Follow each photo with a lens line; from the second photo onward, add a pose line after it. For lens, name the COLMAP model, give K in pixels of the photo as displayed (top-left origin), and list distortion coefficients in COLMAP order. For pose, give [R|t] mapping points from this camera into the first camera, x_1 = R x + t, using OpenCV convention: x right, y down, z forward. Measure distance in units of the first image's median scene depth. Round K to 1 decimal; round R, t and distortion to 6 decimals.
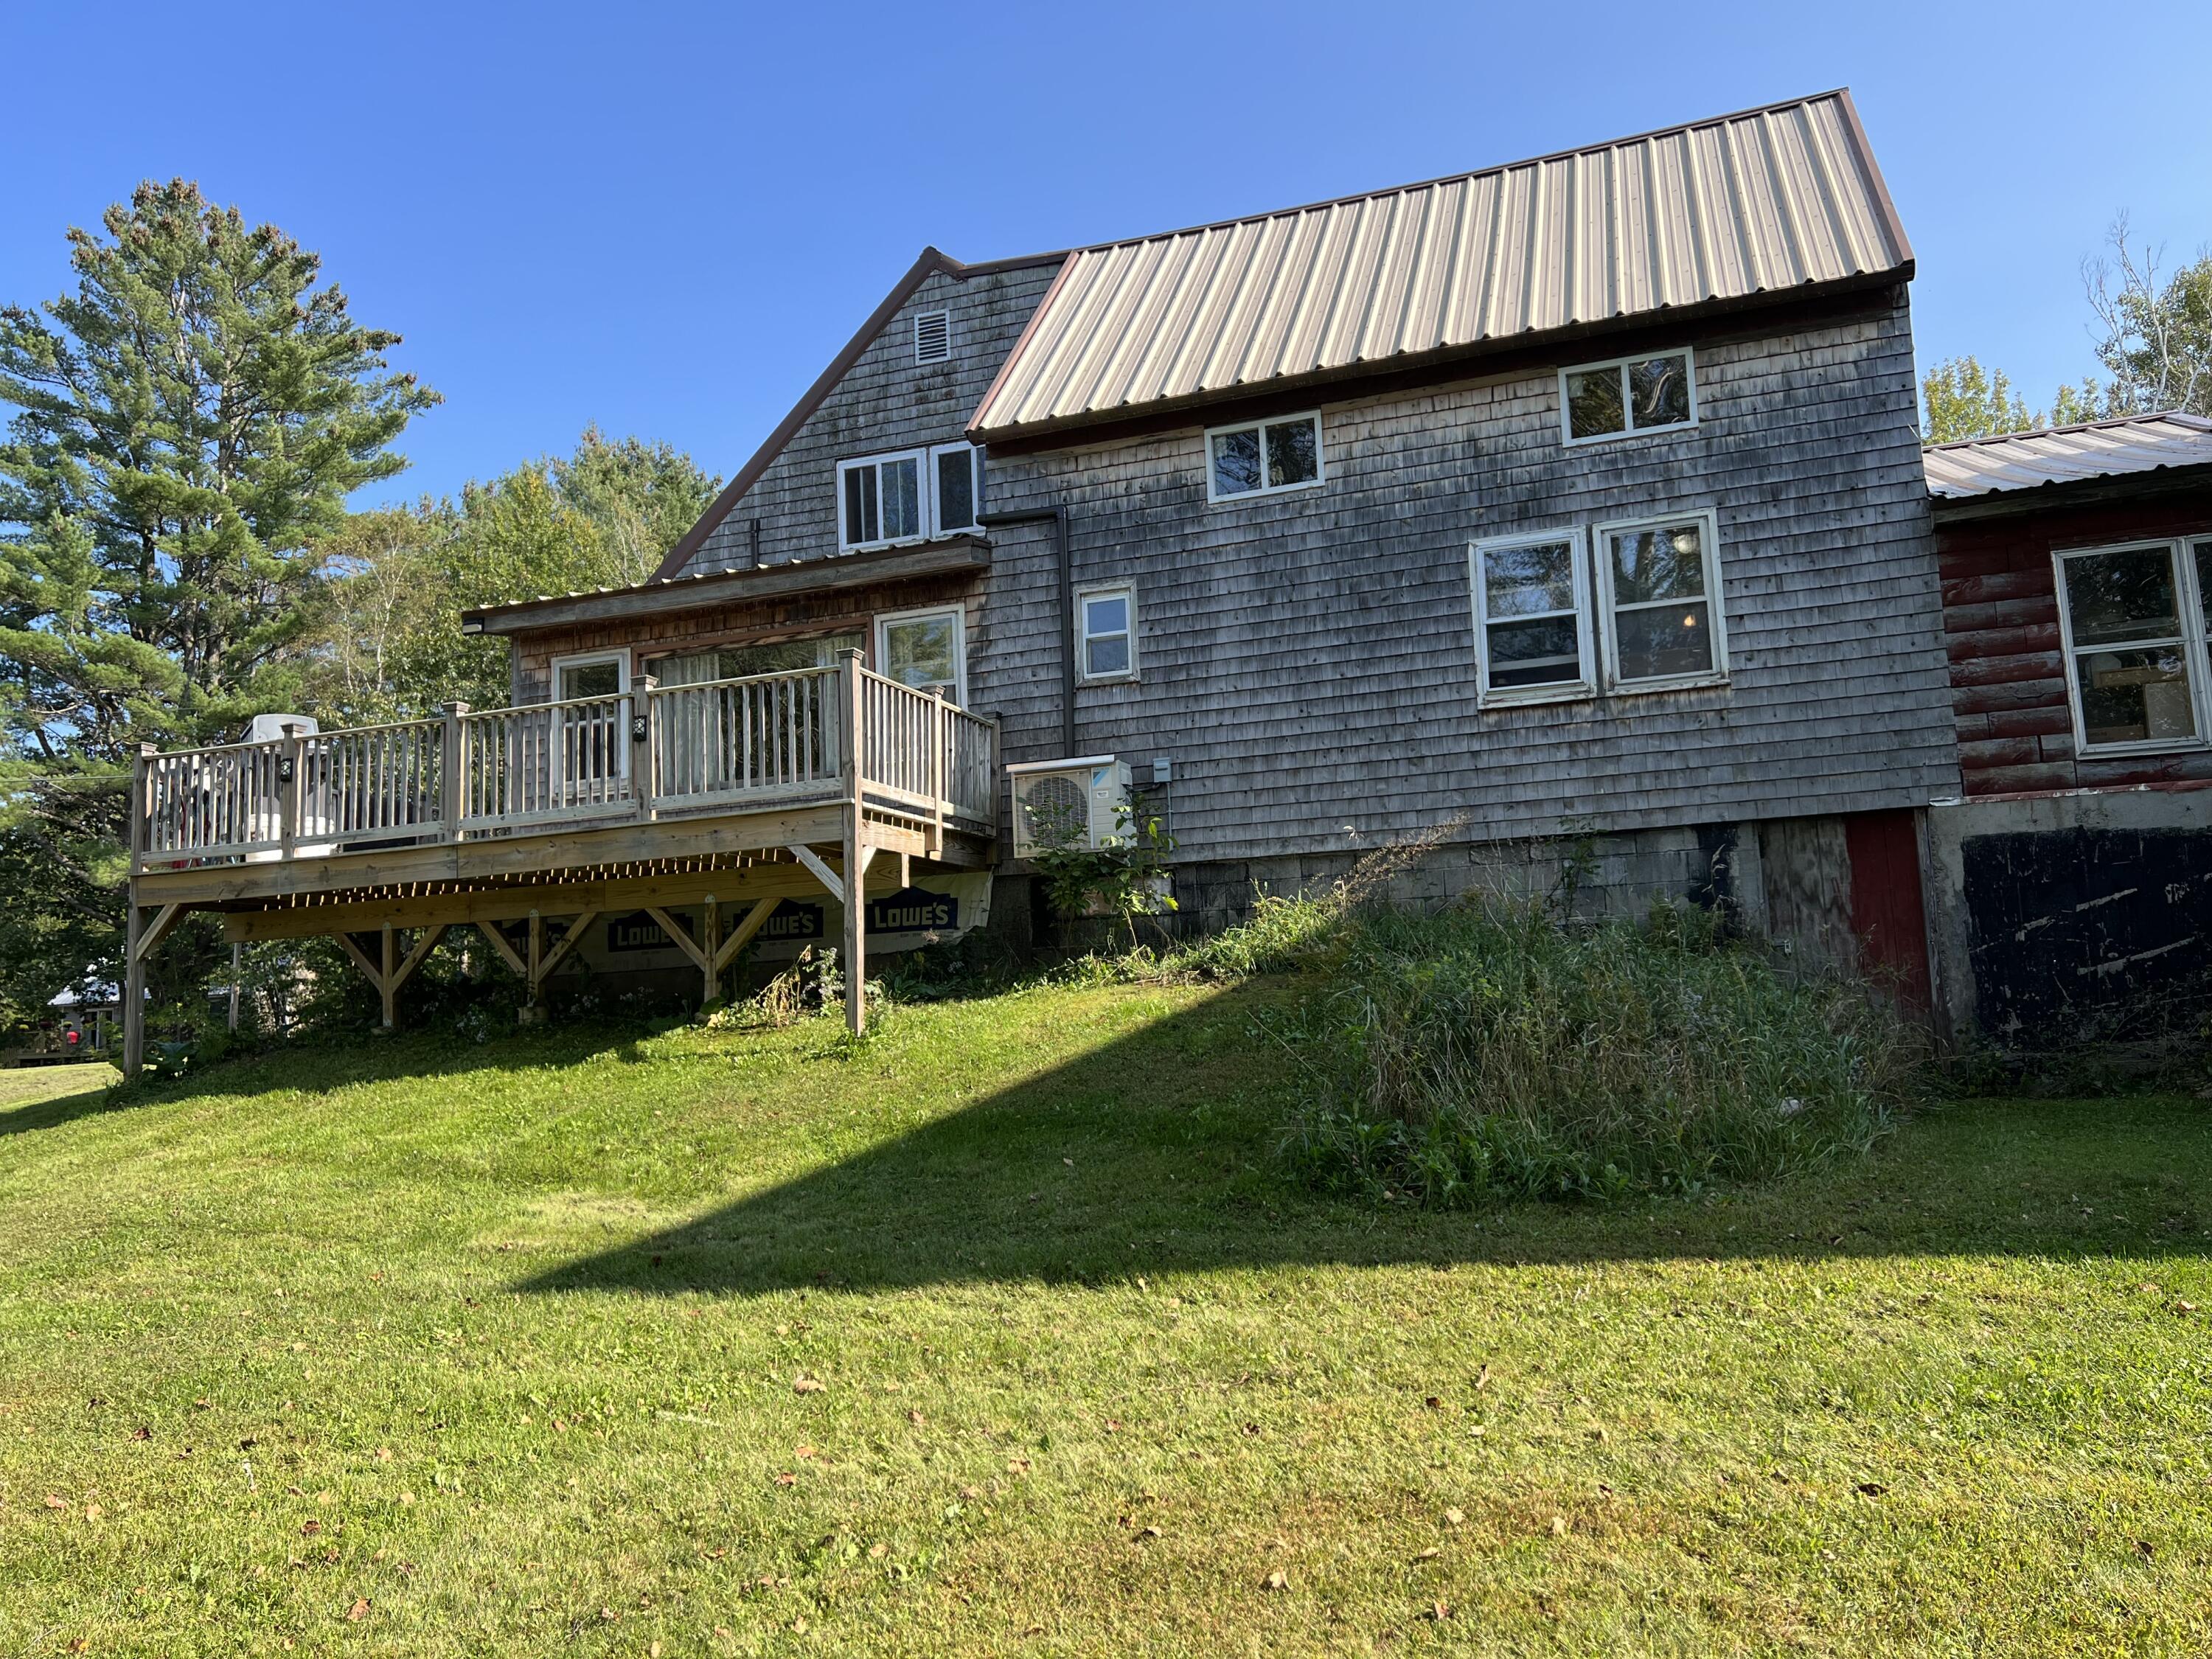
lens RADIAL K [[1668.2, 0, 1106.0], [0, 1668.2, 829.5], [0, 0, 1]] dist [0.069062, -0.067187]
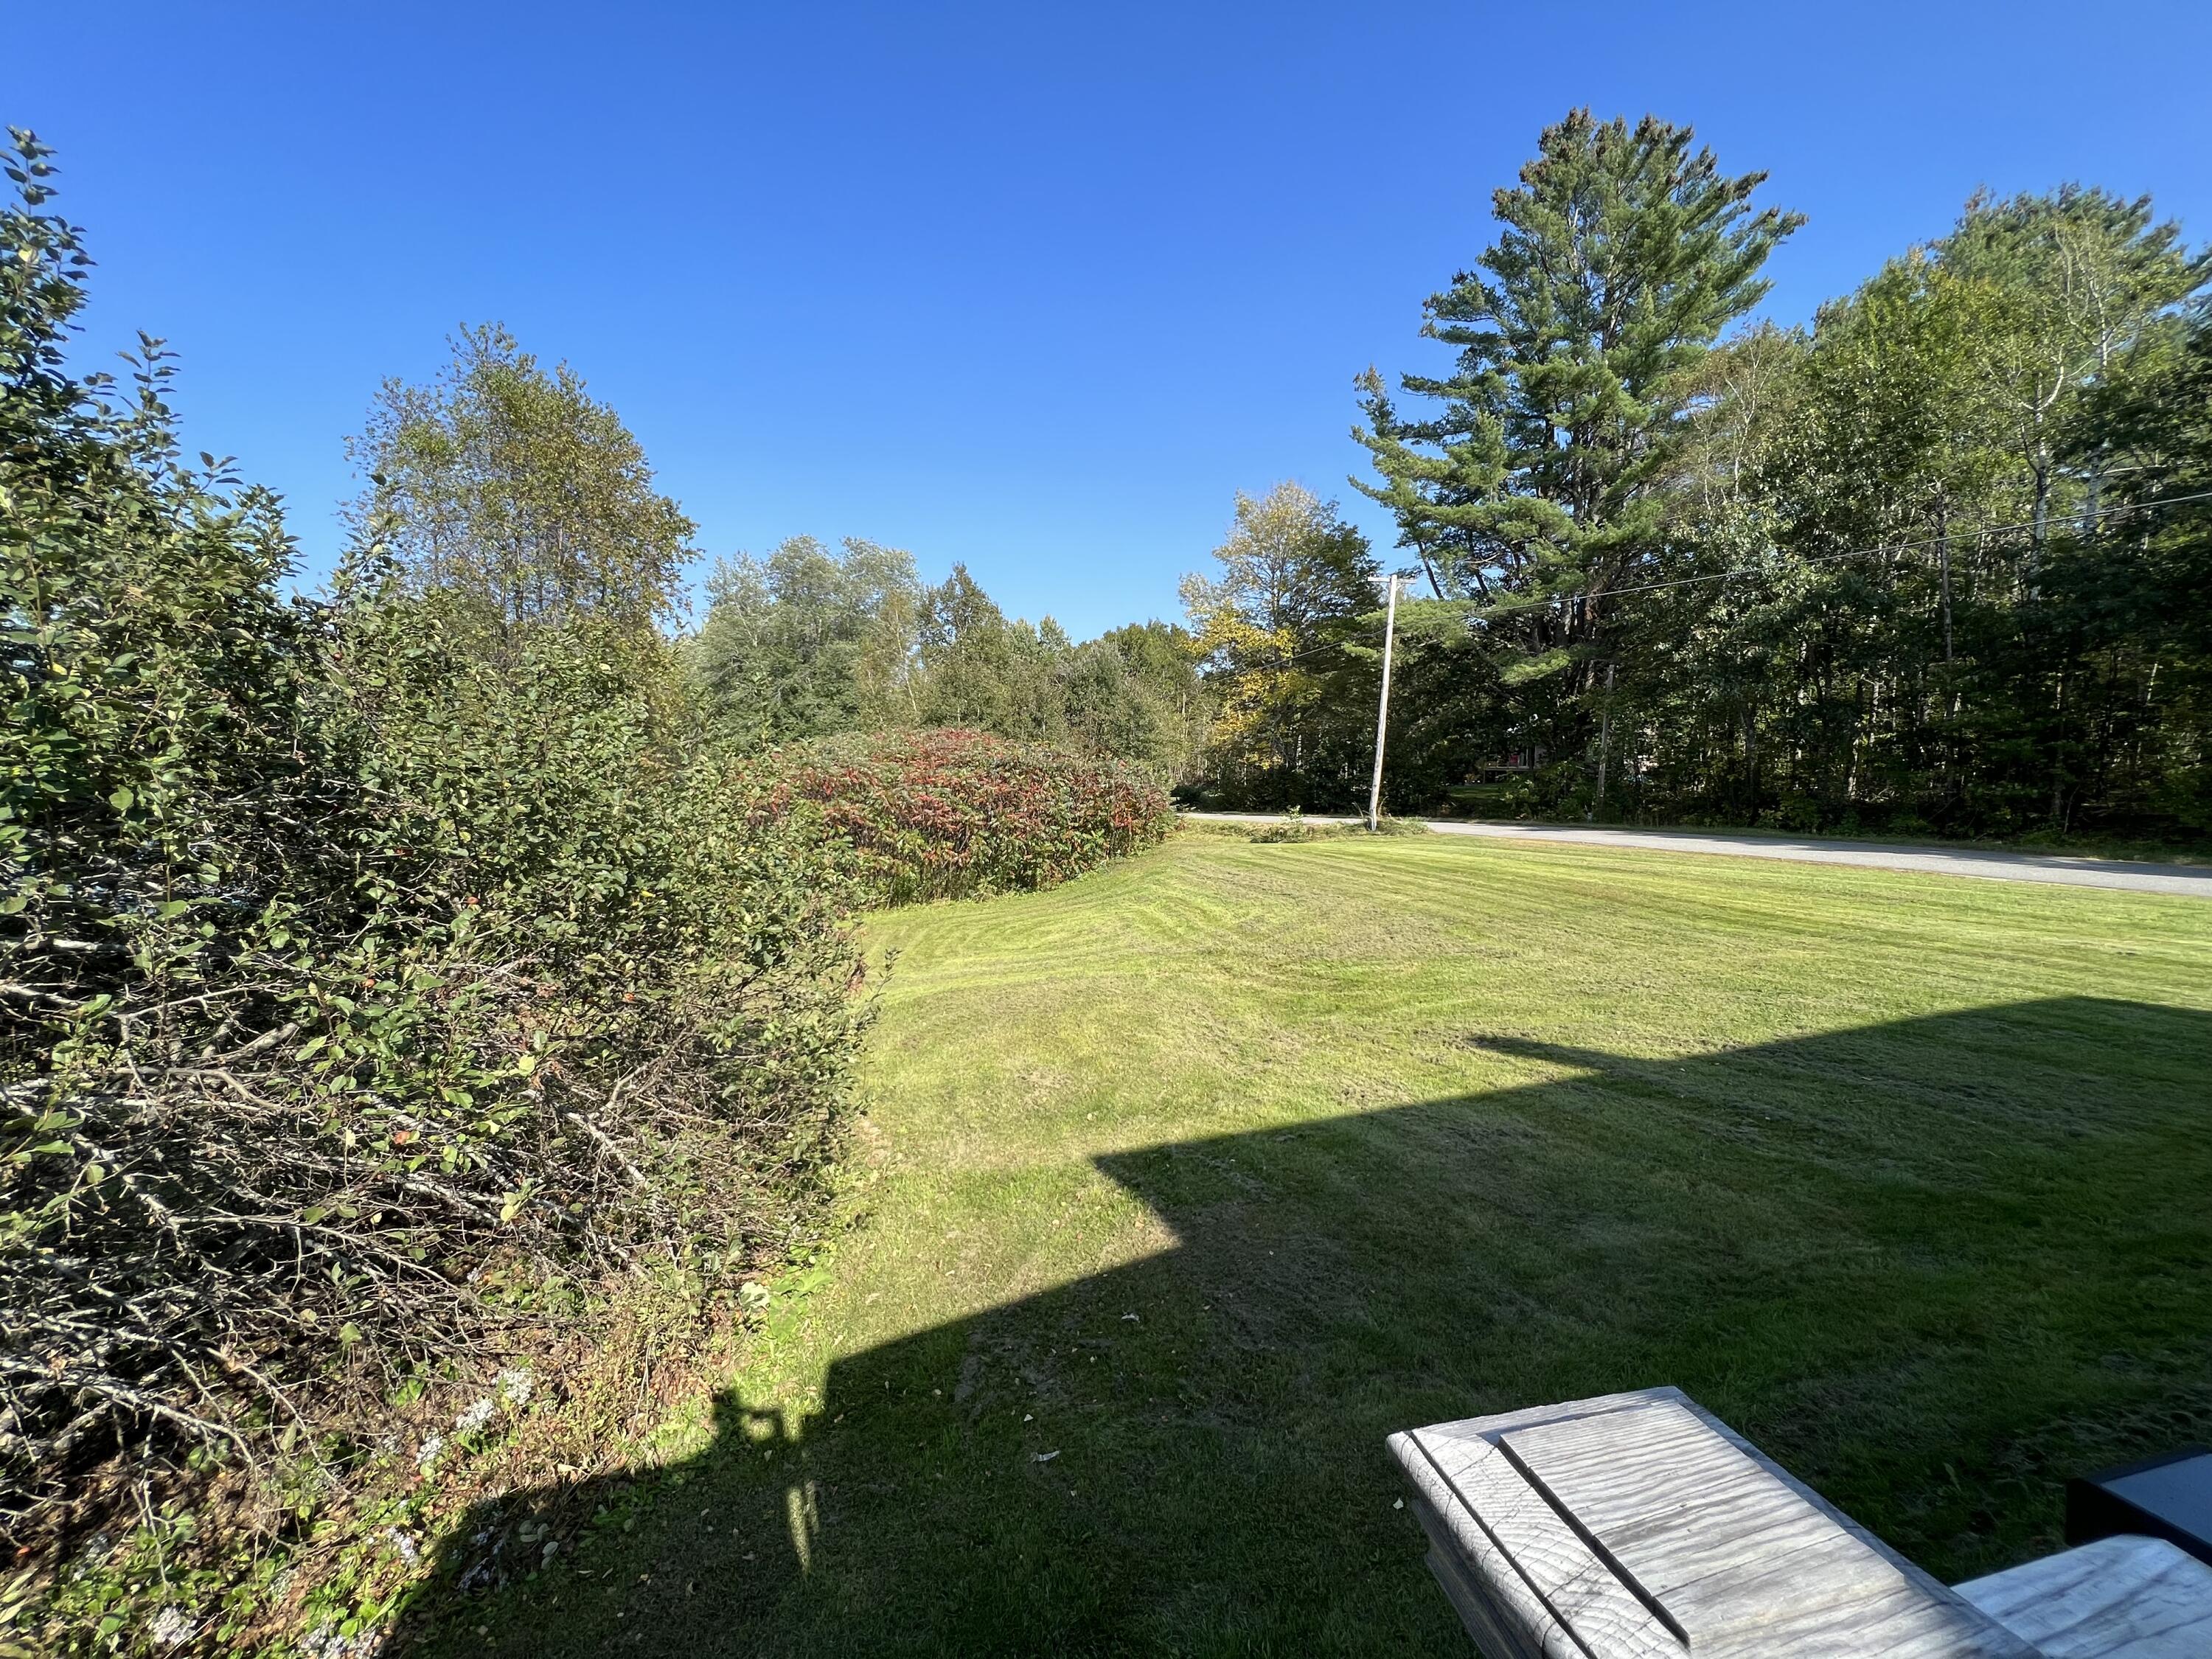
lens RADIAL K [[885.1, 0, 1106.0], [0, 885.1, 829.5], [0, 0, 1]] dist [-0.000674, -0.000135]
pose [[0.542423, 0.111298, -0.832701, -0.129203], [0.089401, 0.977910, 0.188942, -0.015943], [0.835335, -0.176931, 0.520490, 0.274197]]
